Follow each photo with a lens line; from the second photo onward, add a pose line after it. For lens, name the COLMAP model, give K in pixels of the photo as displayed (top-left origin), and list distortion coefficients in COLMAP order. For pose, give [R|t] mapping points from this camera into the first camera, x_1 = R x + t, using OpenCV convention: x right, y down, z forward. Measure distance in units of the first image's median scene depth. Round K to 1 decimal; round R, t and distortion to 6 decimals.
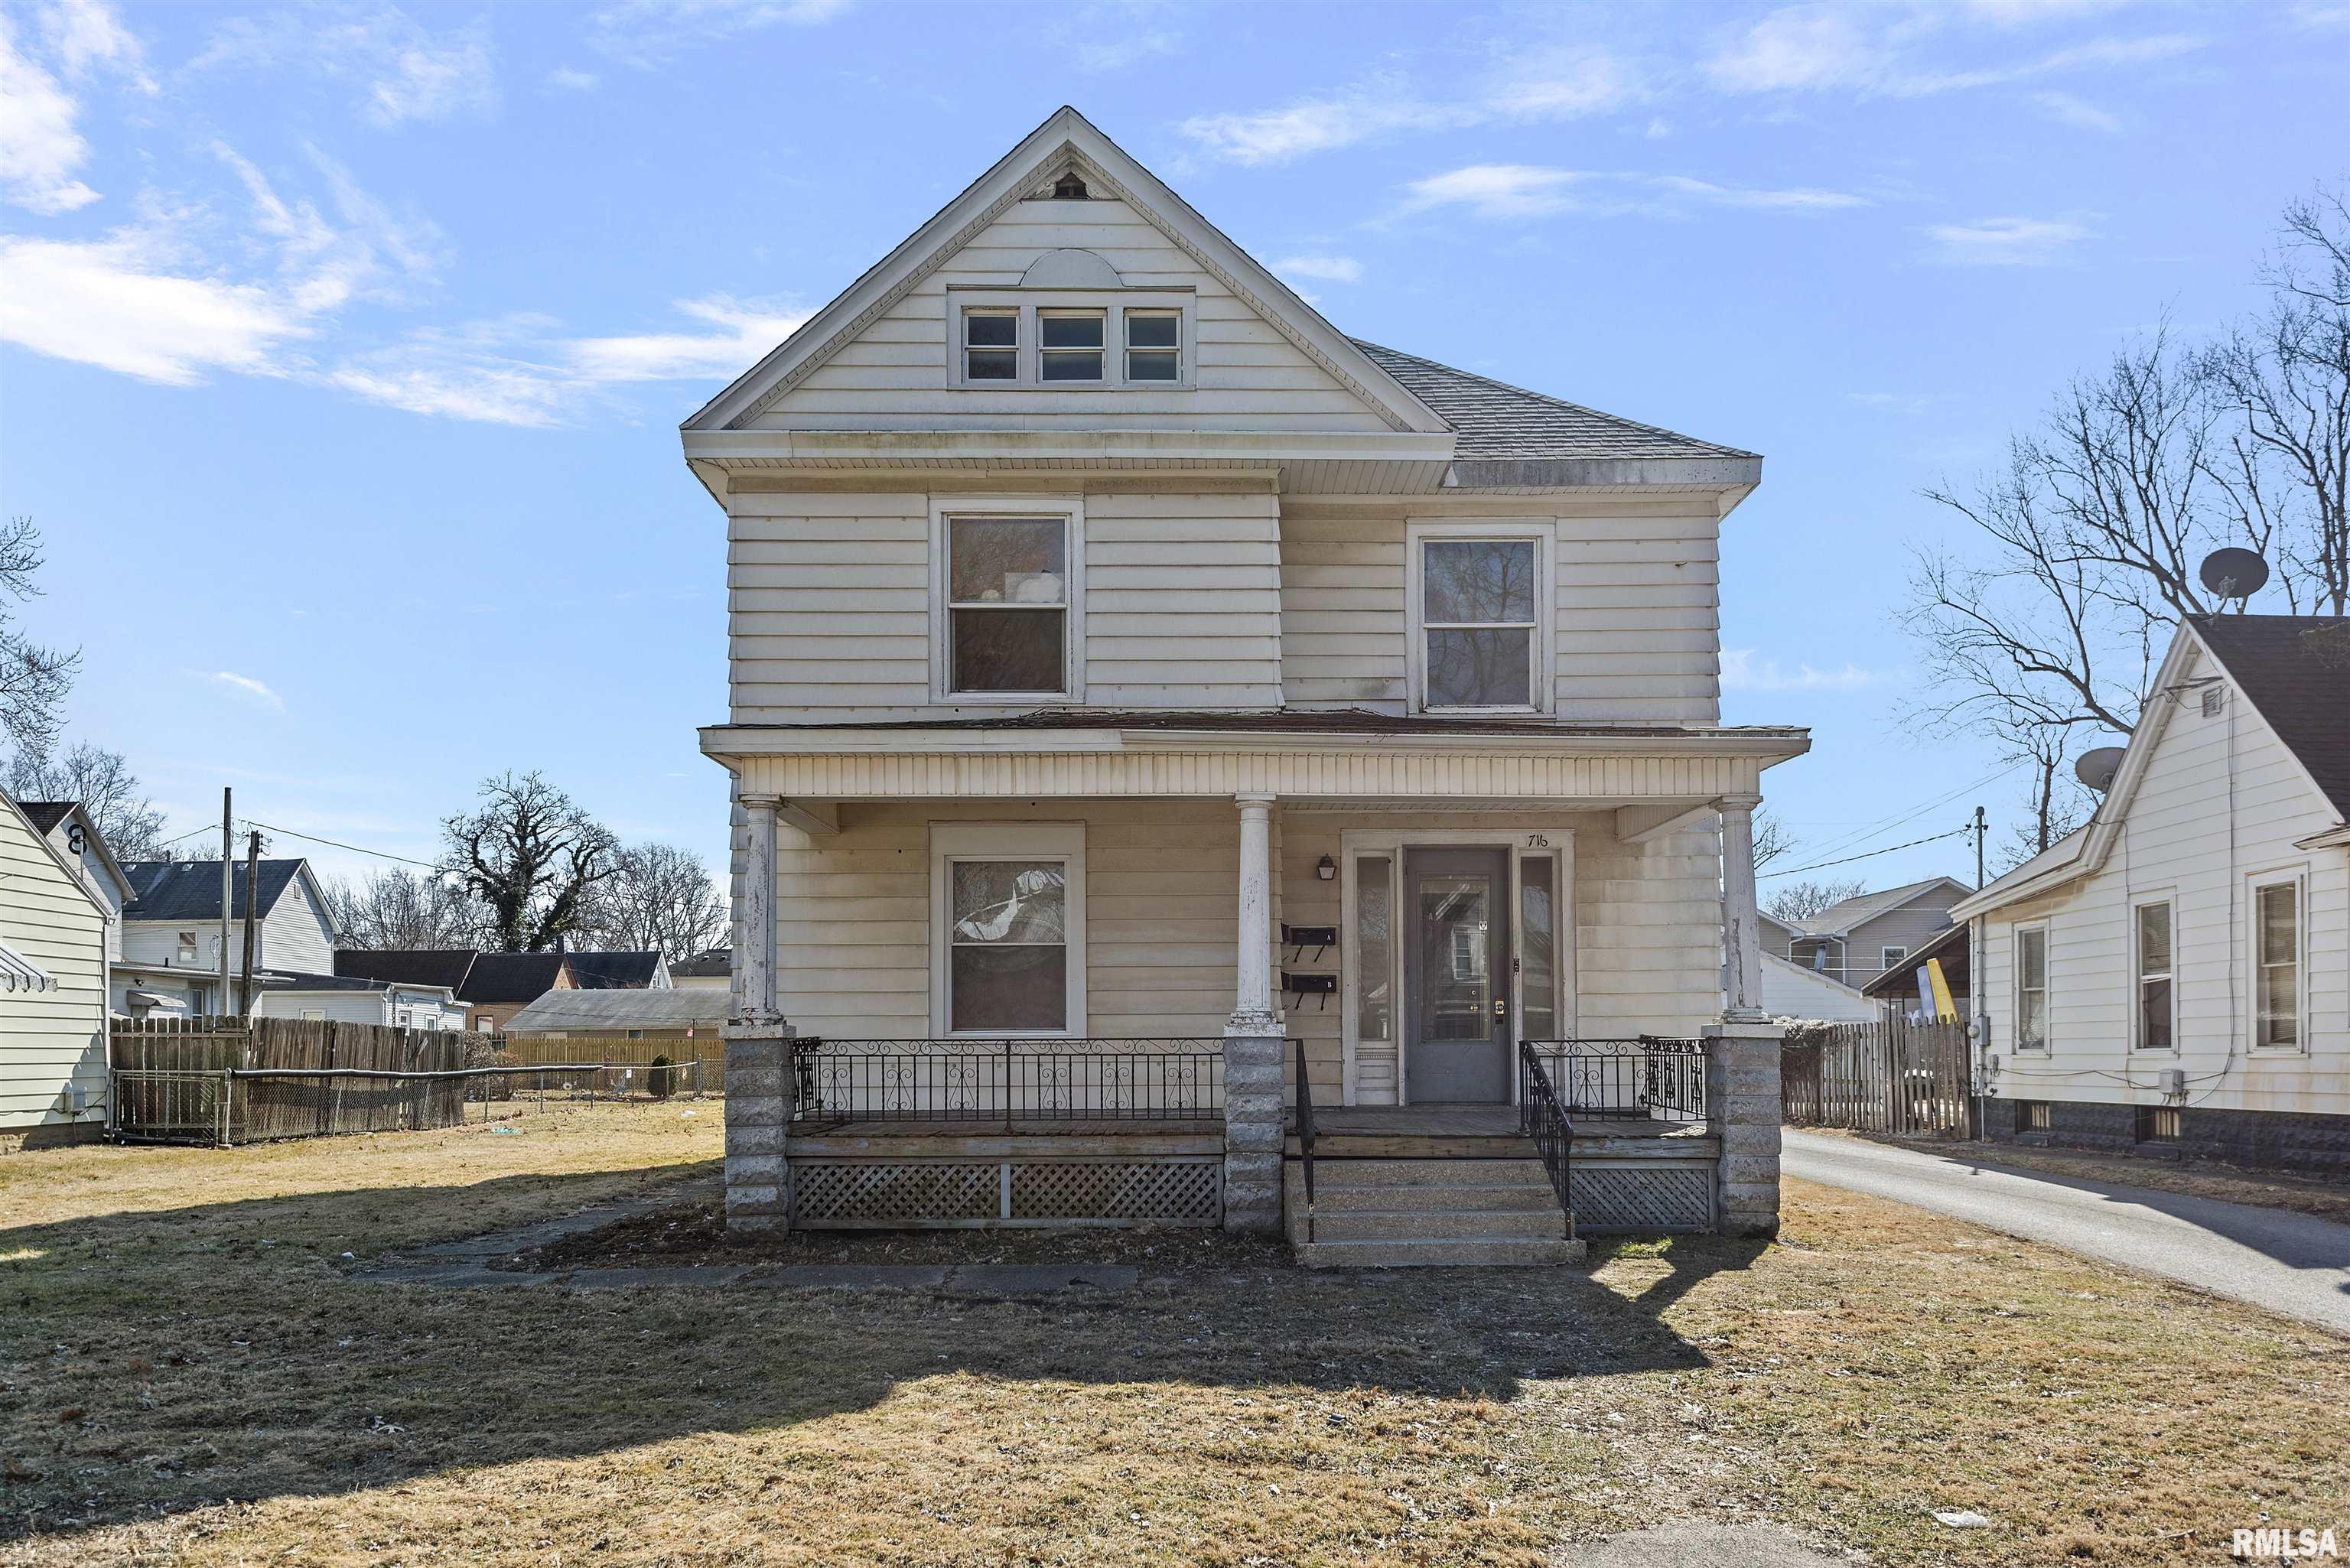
lens RADIAL K [[1578.0, 0, 1154.6], [0, 1578.0, 823.4], [0, 0, 1]] dist [0.033541, 0.000026]
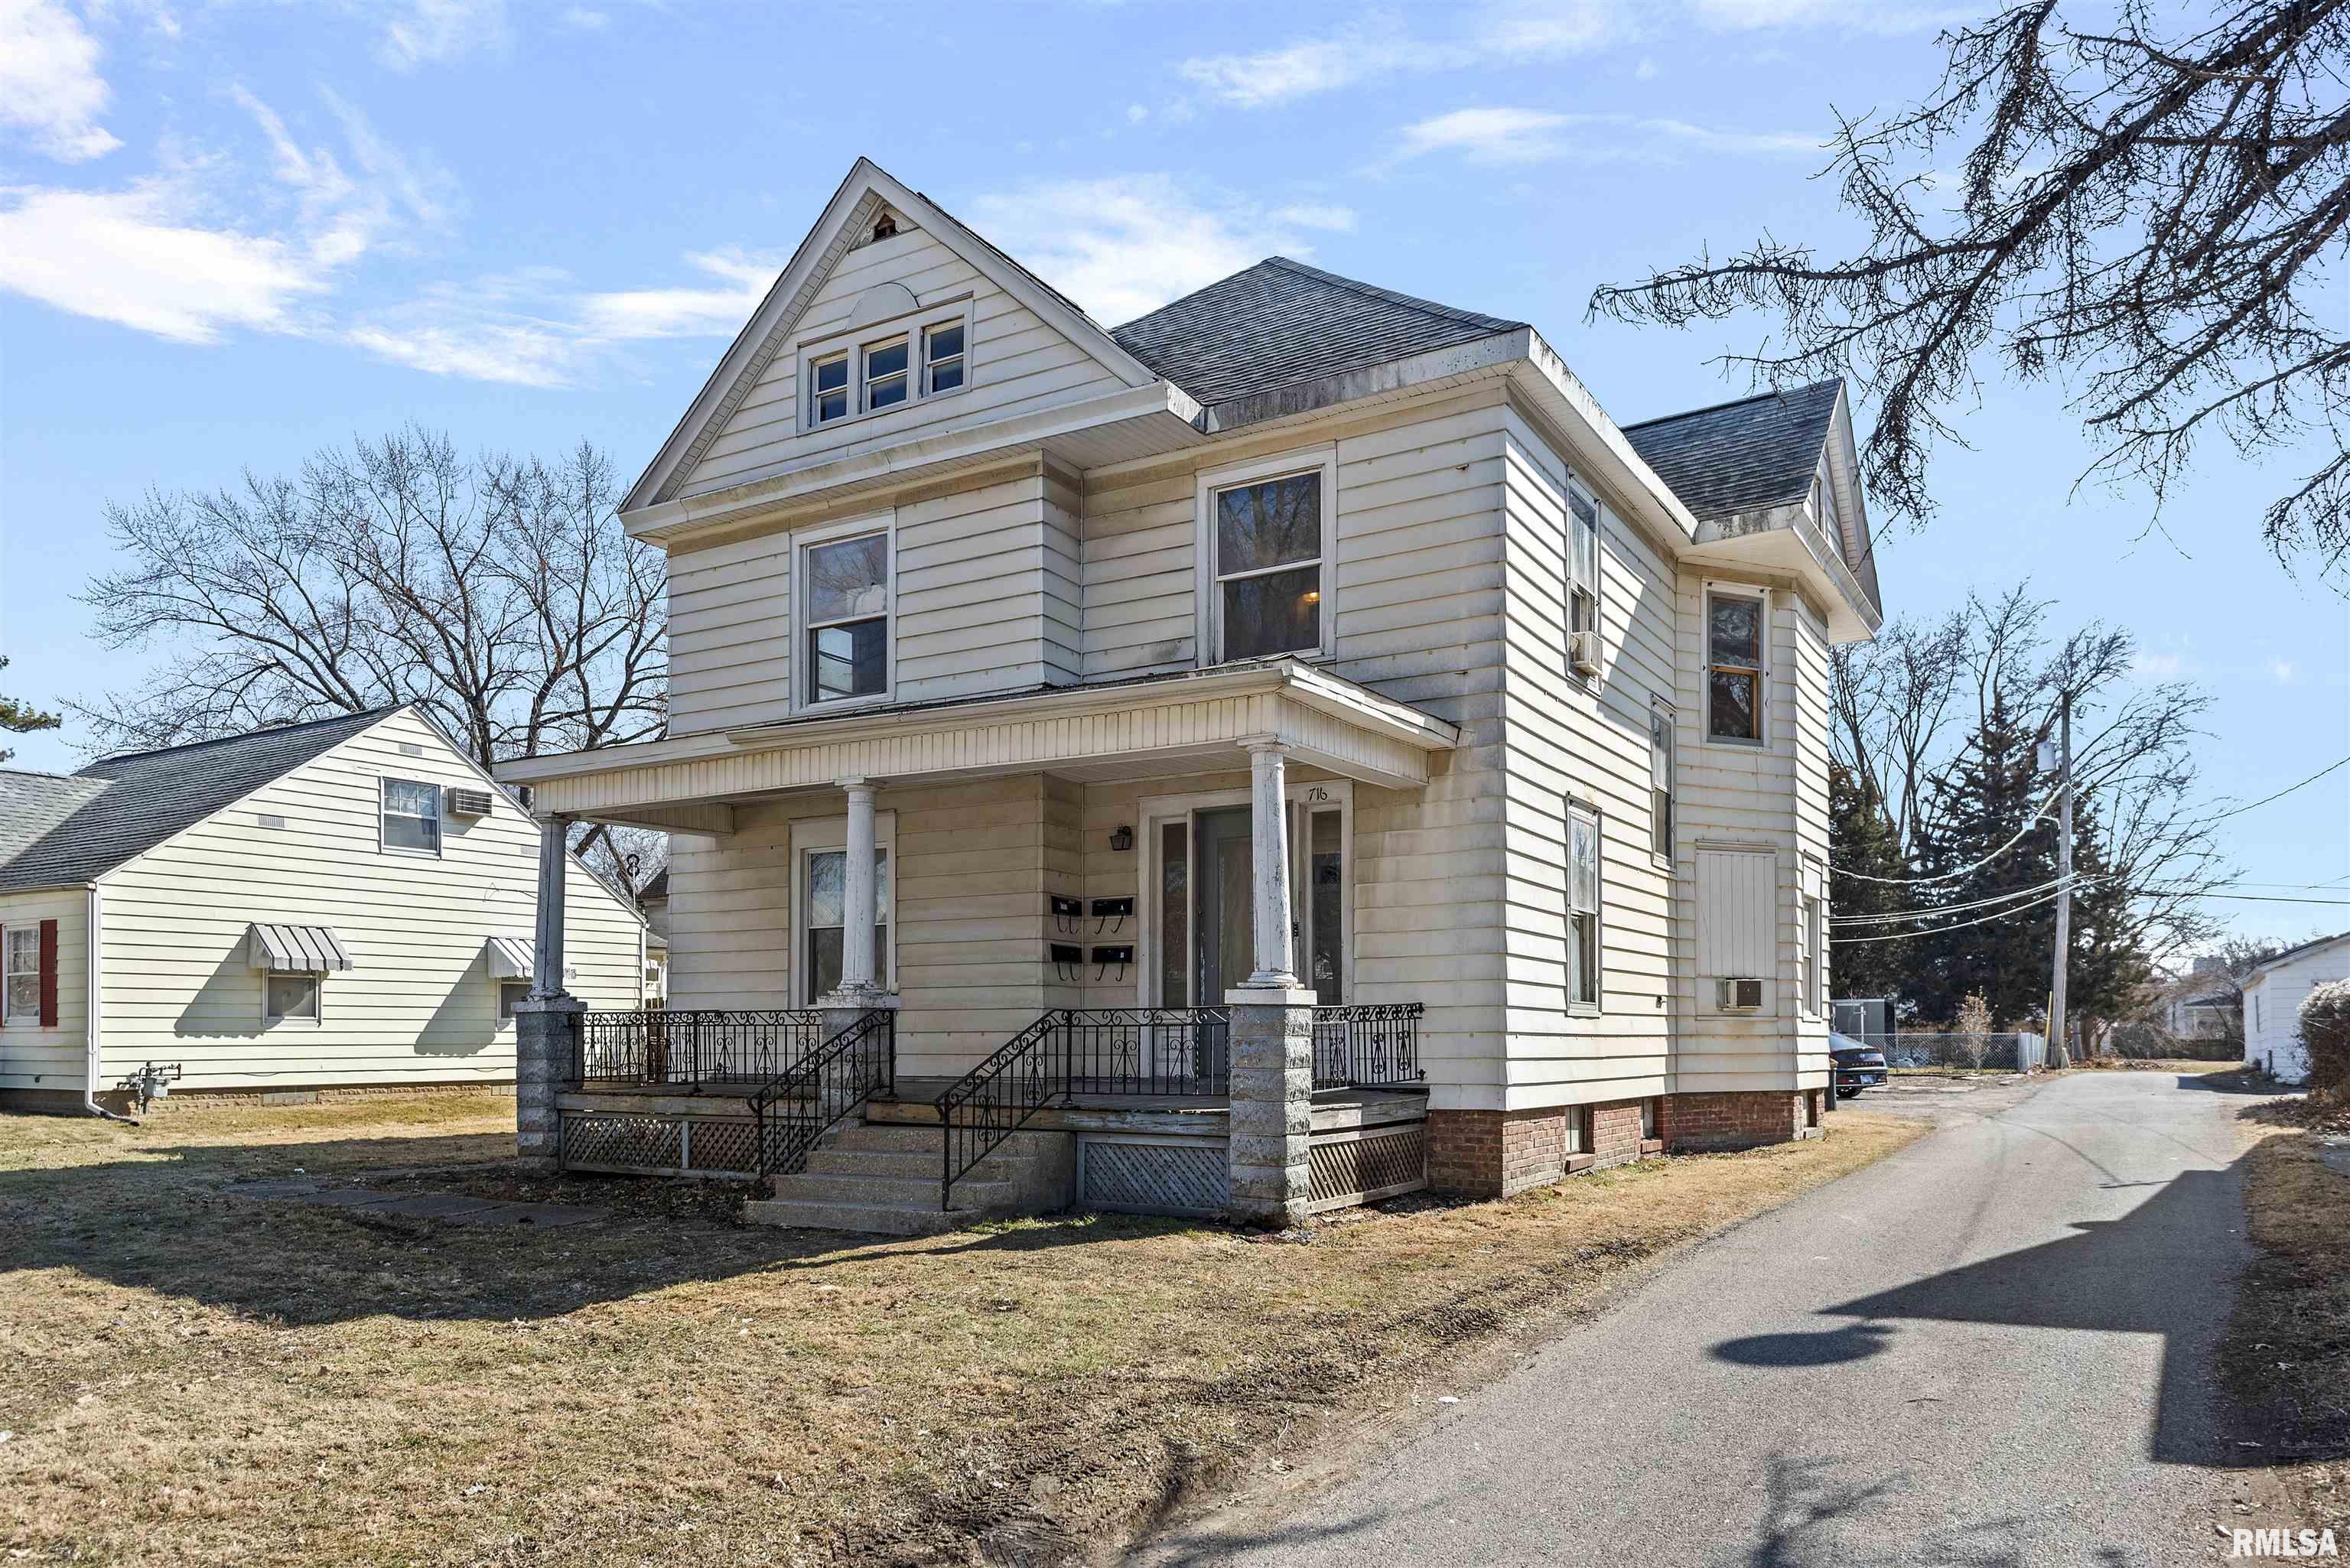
lens RADIAL K [[1546.9, 0, 1169.4], [0, 1546.9, 806.5], [0, 0, 1]] dist [0.031338, 0.000403]
pose [[0.853970, -0.072887, -0.515192, 0.645320], [0.074423, 0.997070, -0.017699, 0.028278], [0.514972, -0.023228, 0.856892, 0.181179]]
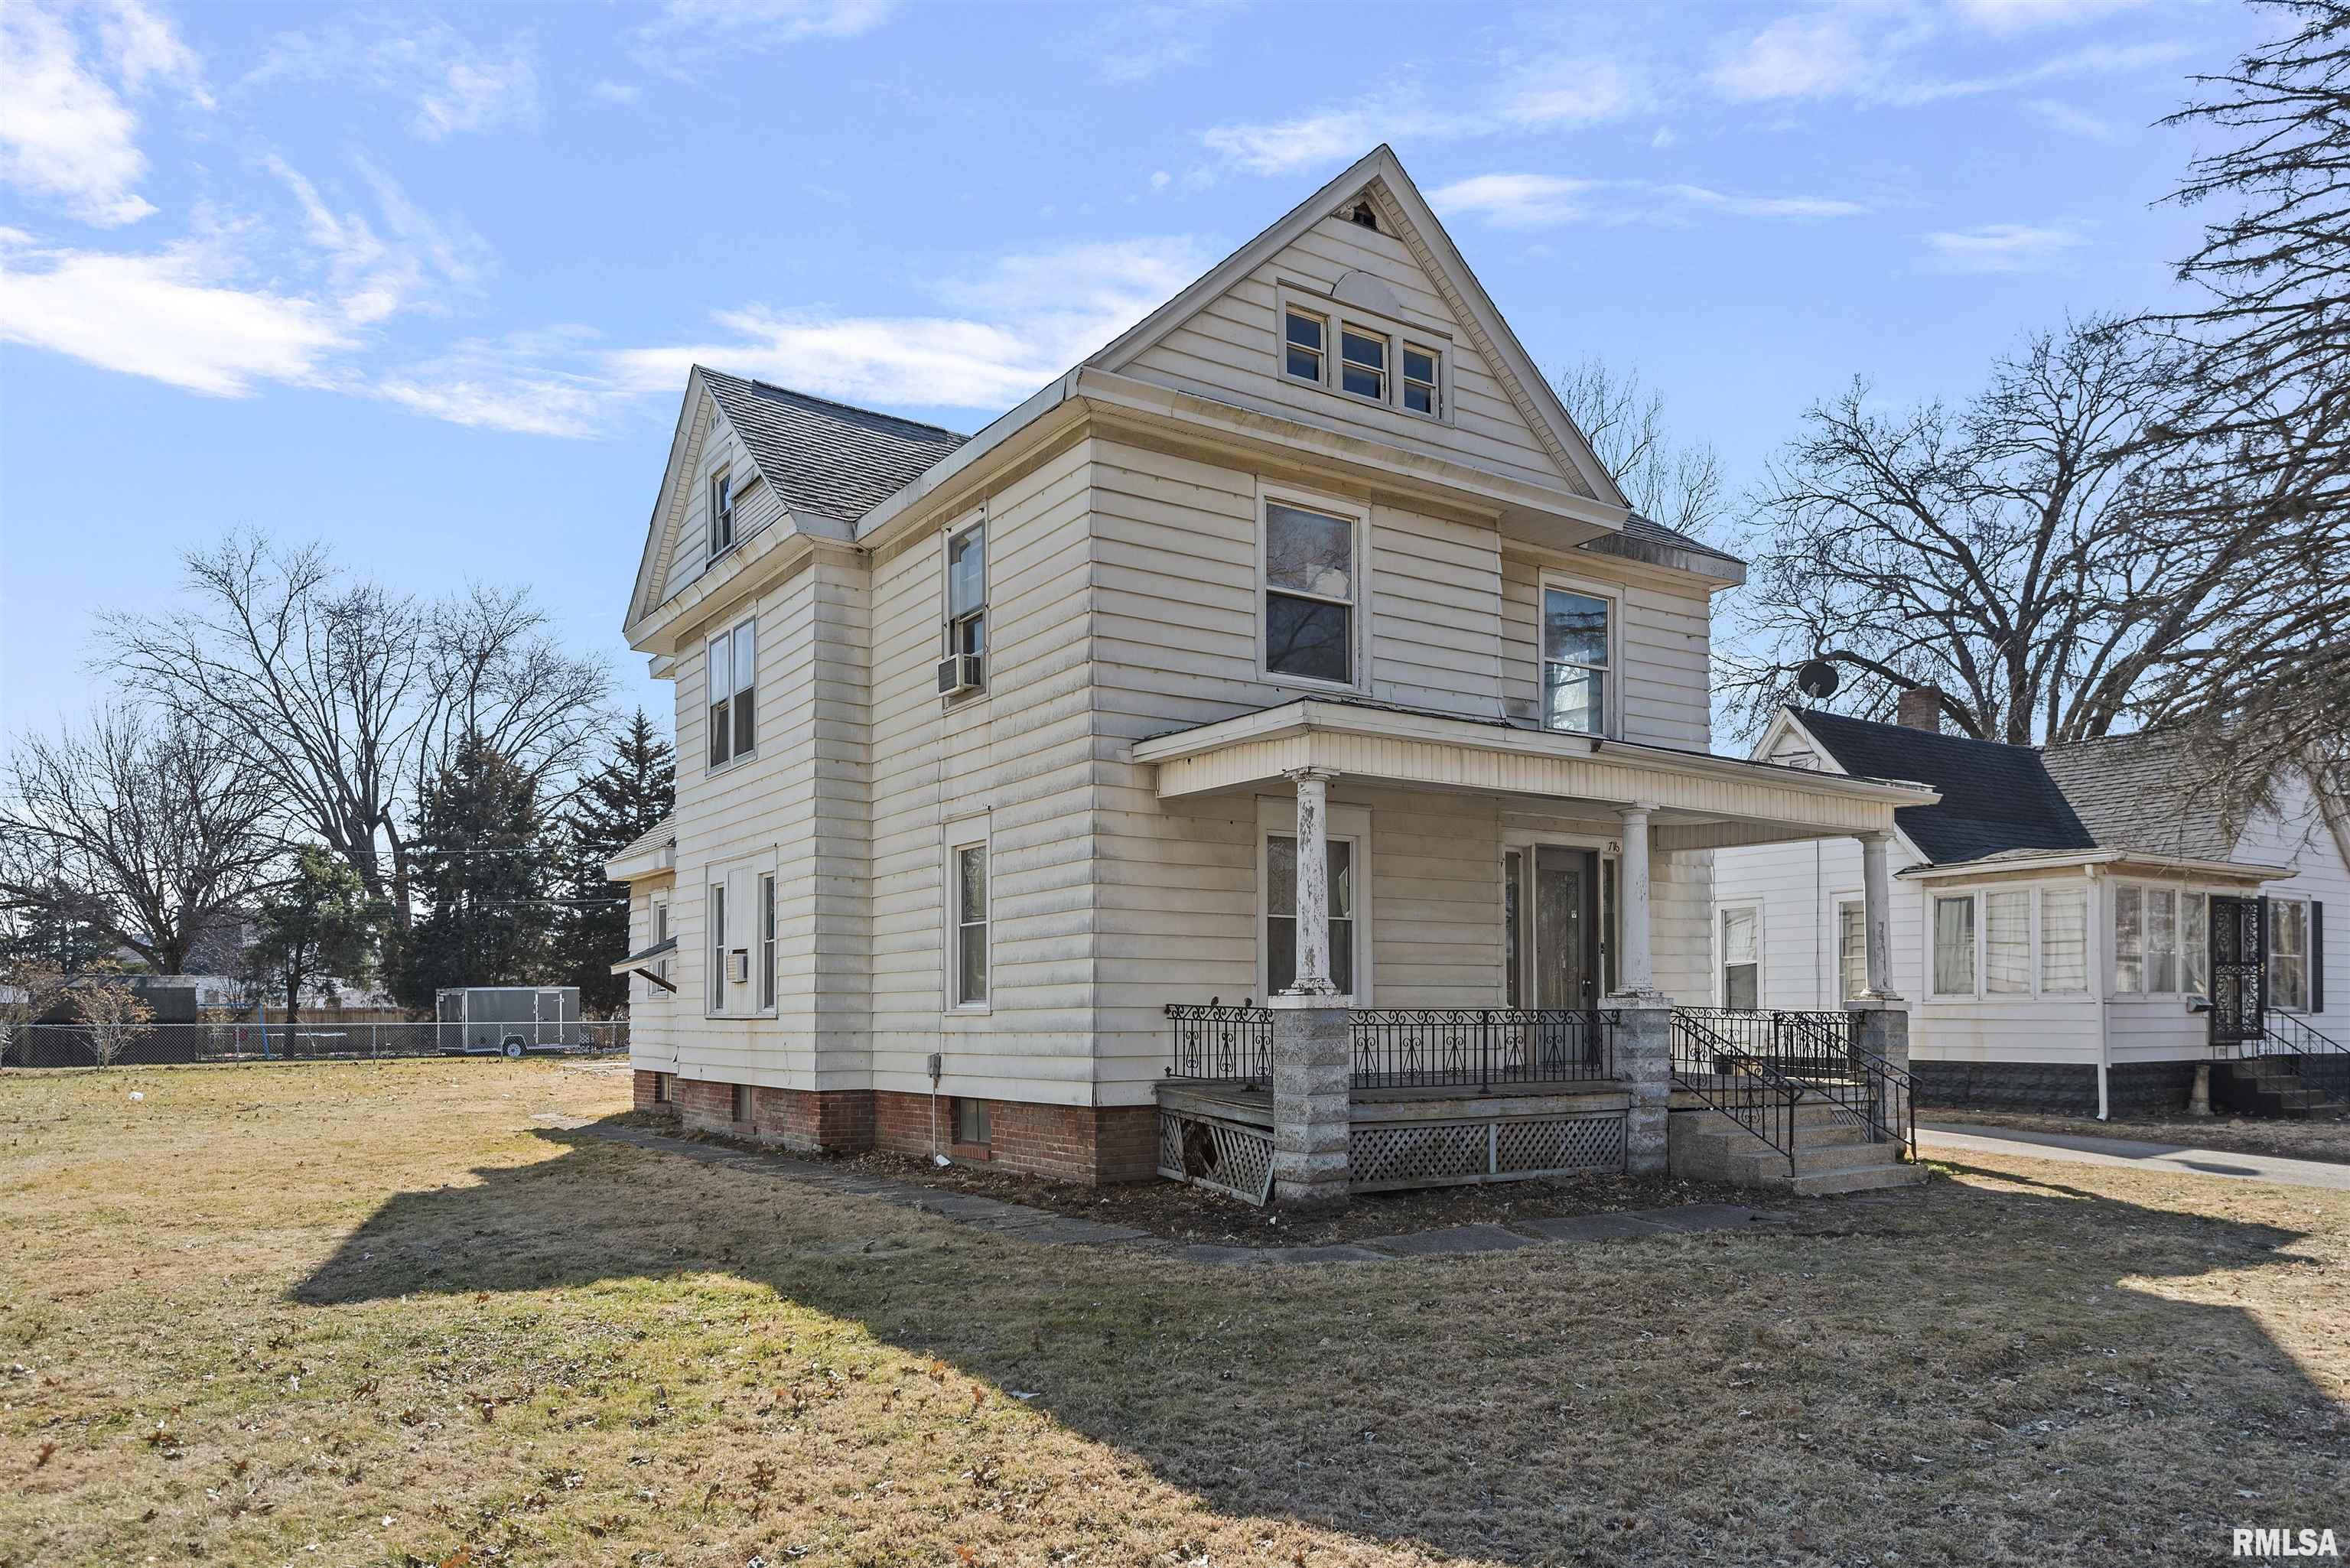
lens RADIAL K [[1551.8, 0, 1175.0], [0, 1551.8, 784.0], [0, 0, 1]] dist [0.021977, 0.000787]
pose [[0.839692, 0.081001, 0.536988, -0.709497], [-0.080756, 0.996444, -0.024027, 0.019381], [-0.537025, -0.023190, 0.843248, 0.172524]]
